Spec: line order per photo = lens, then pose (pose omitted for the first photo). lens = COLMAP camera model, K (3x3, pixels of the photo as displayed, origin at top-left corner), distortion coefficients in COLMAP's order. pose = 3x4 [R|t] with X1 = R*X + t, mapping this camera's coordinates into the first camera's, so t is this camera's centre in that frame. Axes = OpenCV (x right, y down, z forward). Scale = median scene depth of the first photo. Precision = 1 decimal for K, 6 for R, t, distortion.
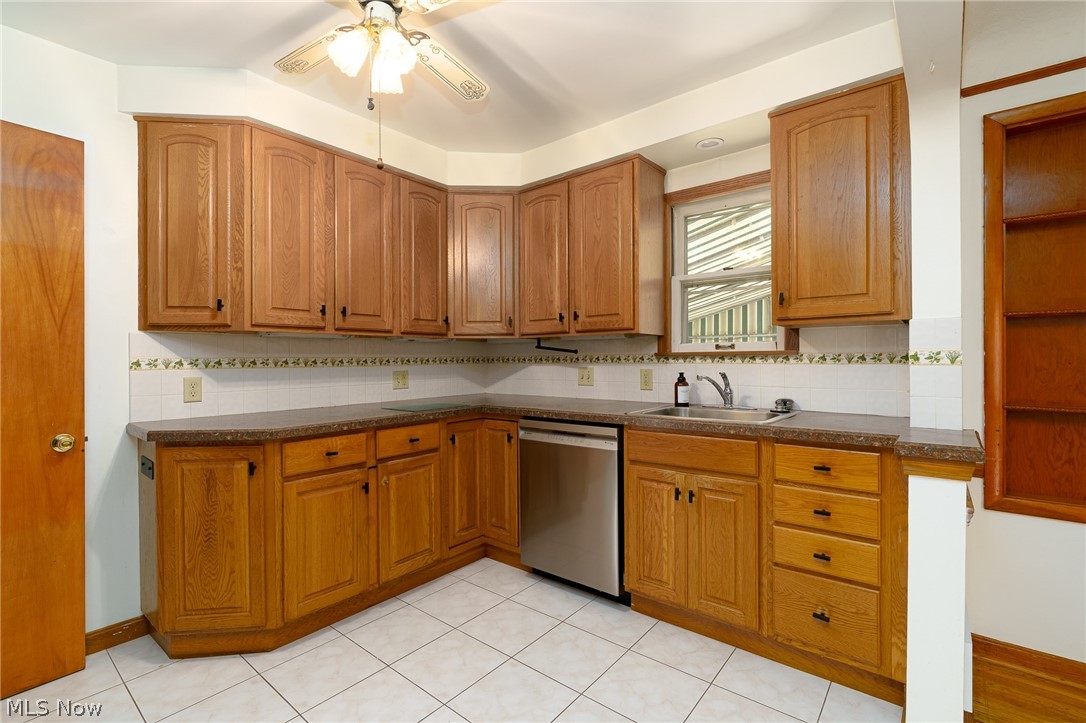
lens RADIAL K [[499.2, 0, 540.7], [0, 499.2, 357.5], [0, 0, 1]] dist [-0.005710, -0.000326]
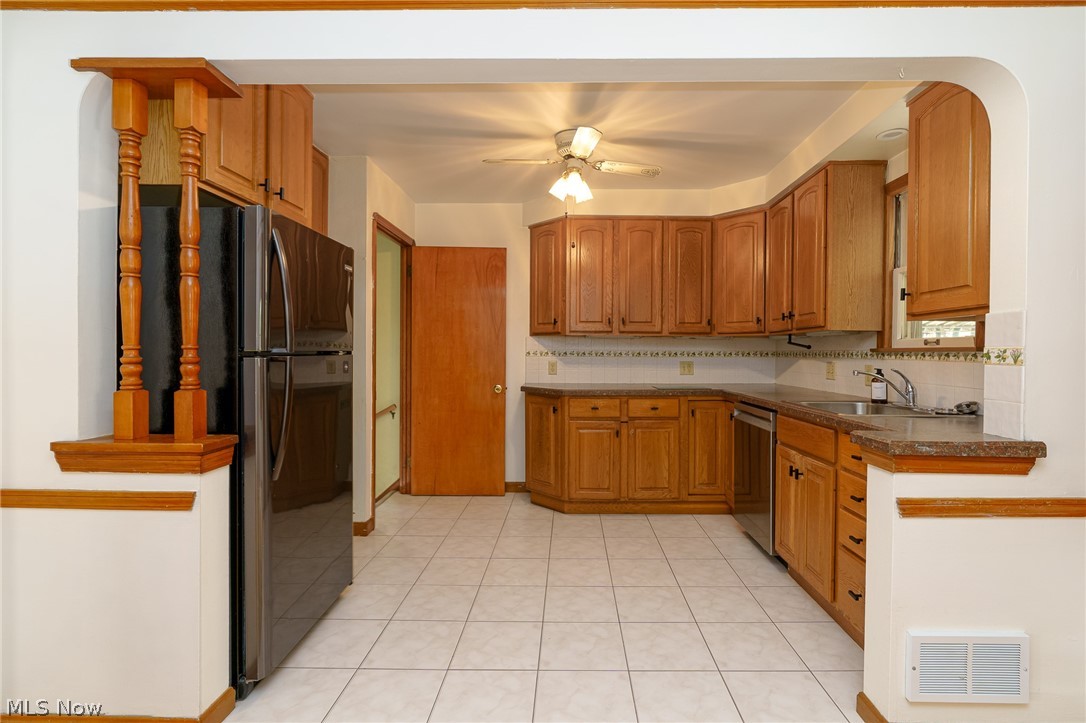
lens RADIAL K [[499.2, 0, 551.0], [0, 499.2, 357.6], [0, 0, 1]] dist [-0.005710, -0.000326]
pose [[0.612222, 0.018881, -0.790460, 0.729761], [-0.007823, 0.999811, 0.017822, -0.004936], [0.790647, -0.004727, 0.612254, -0.125680]]
